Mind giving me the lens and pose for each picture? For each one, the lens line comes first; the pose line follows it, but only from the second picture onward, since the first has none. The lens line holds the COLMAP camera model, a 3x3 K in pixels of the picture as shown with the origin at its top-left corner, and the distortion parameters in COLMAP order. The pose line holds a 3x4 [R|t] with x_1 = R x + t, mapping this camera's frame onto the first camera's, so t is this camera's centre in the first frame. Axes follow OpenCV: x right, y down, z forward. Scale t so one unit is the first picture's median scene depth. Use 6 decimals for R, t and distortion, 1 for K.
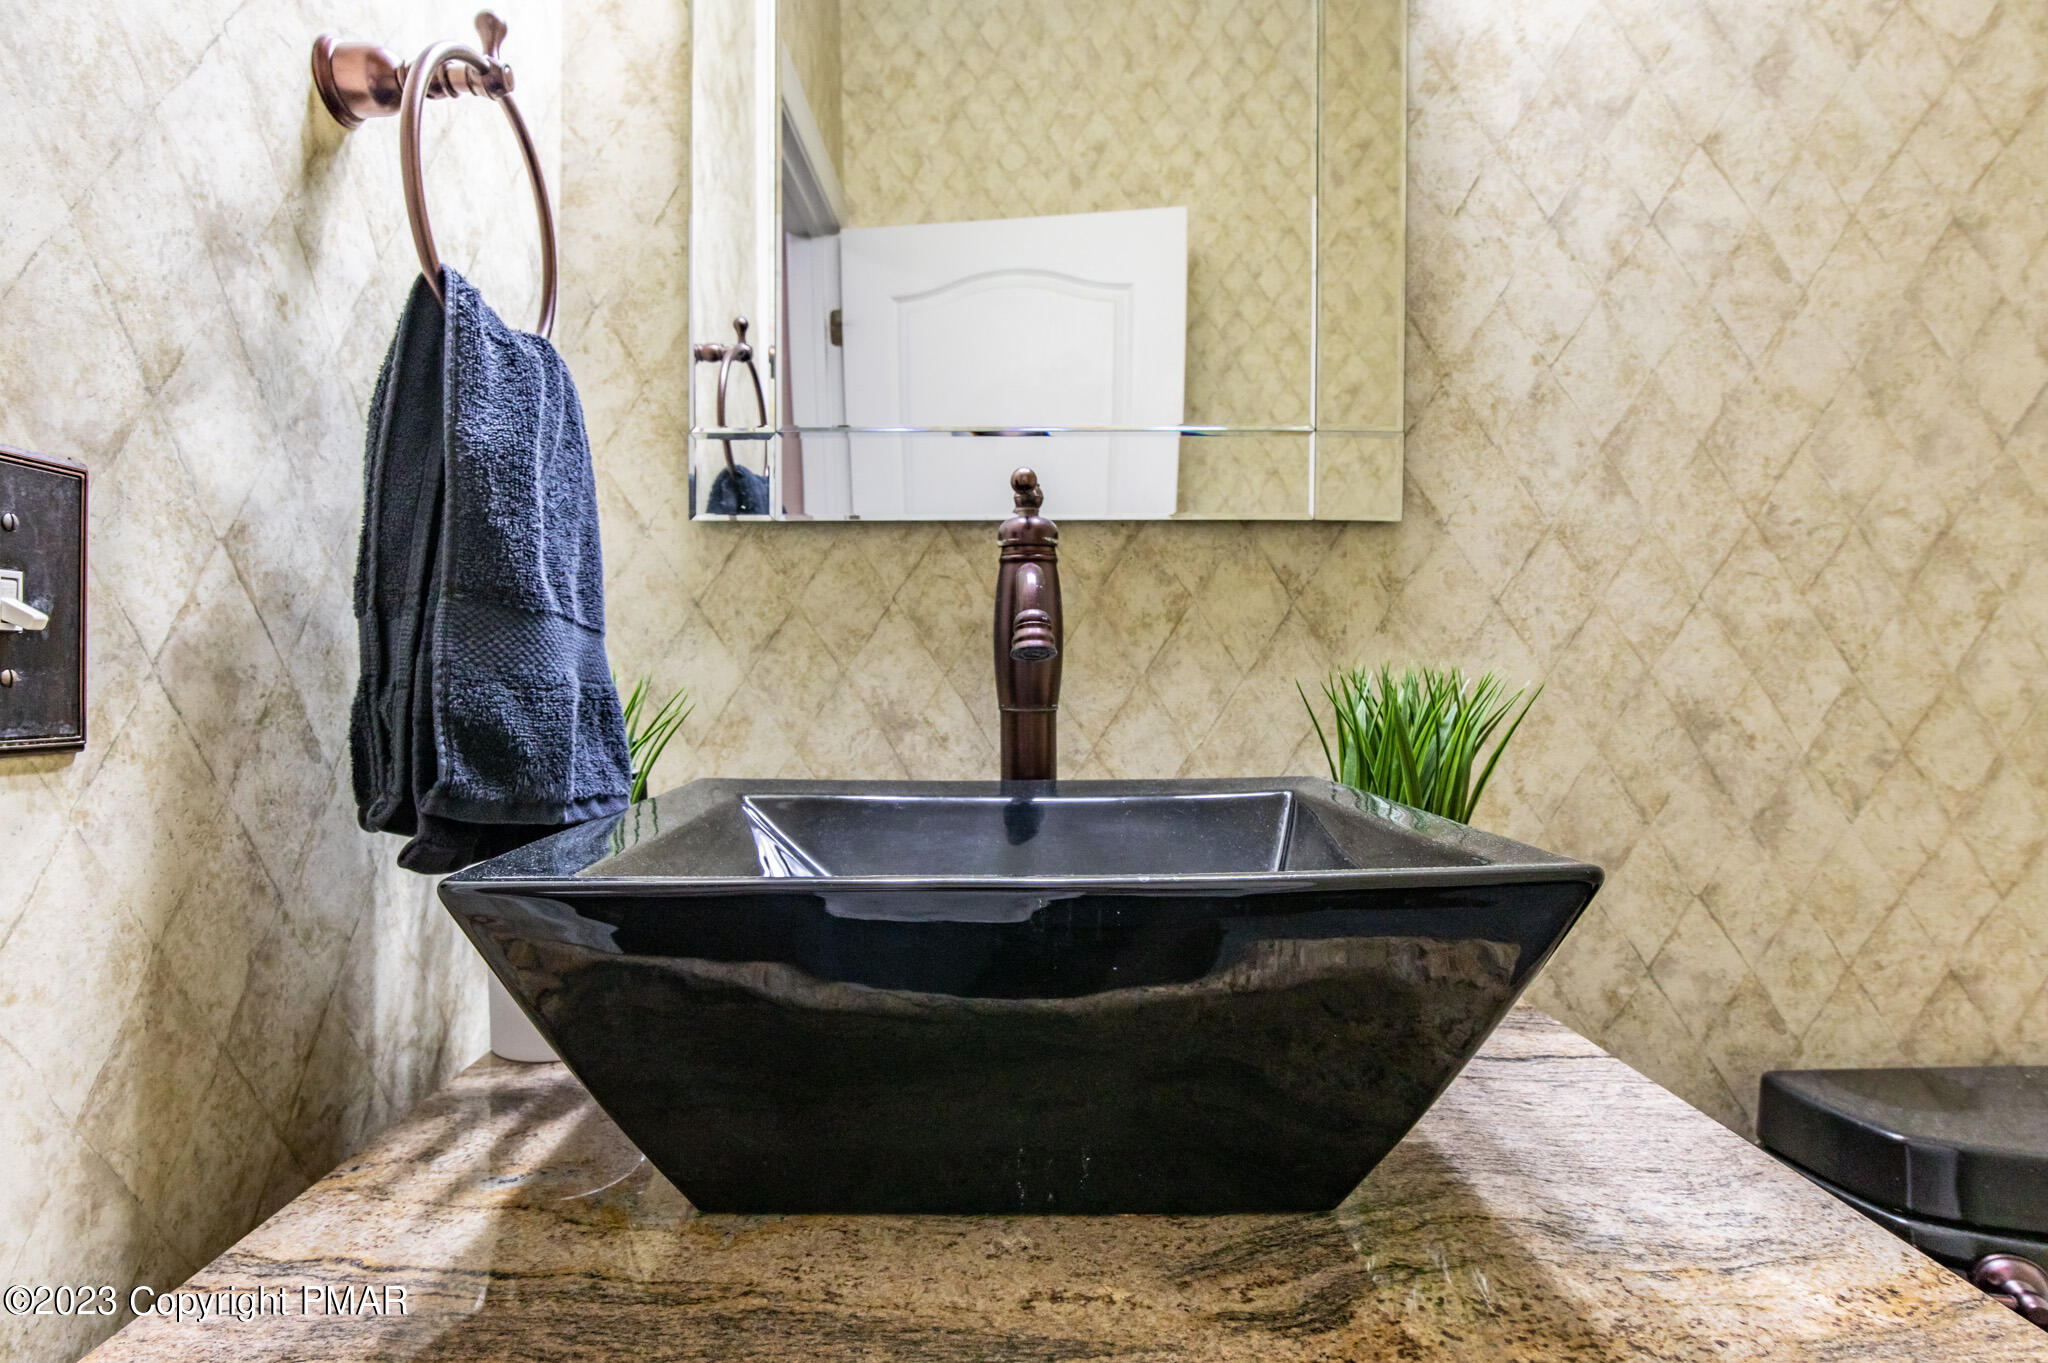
lens RADIAL K [[1053.4, 0, 1024.2], [0, 1053.4, 666.1], [0, 0, 1]] dist [0.000568, -0.006460]
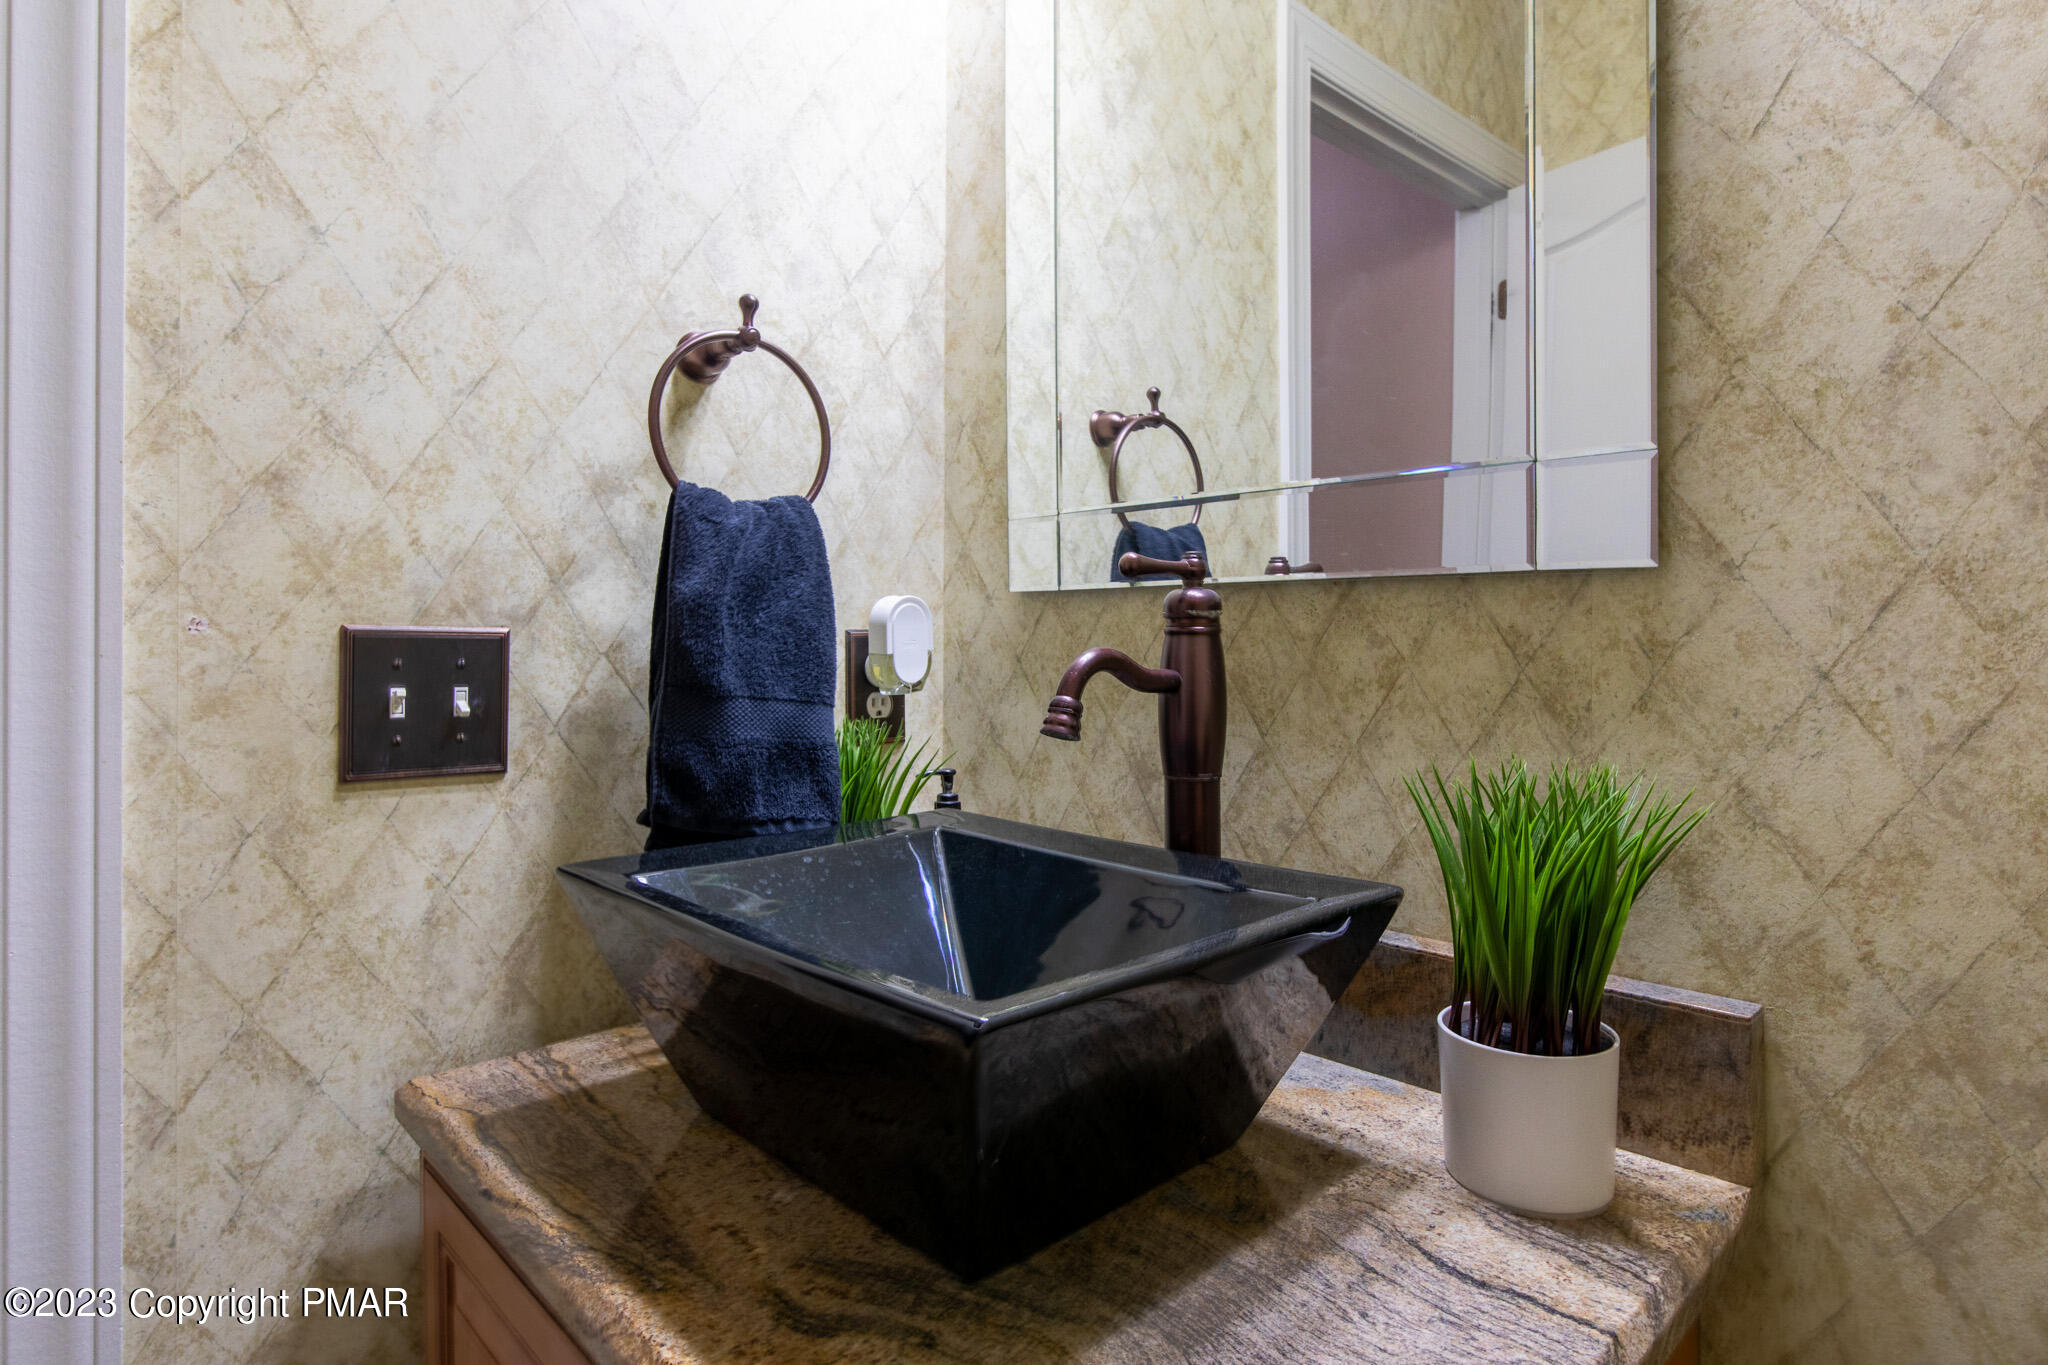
lens RADIAL K [[1120.8, 0, 1023.1], [0, 1120.8, 626.9], [0, 0, 1]] dist [-0.001518, -0.002072]
pose [[0.688024, -0.003088, -0.725682, 0.627020], [-0.003349, 0.999967, -0.007430, -0.087004], [0.725681, 0.007542, 0.687990, 0.117303]]
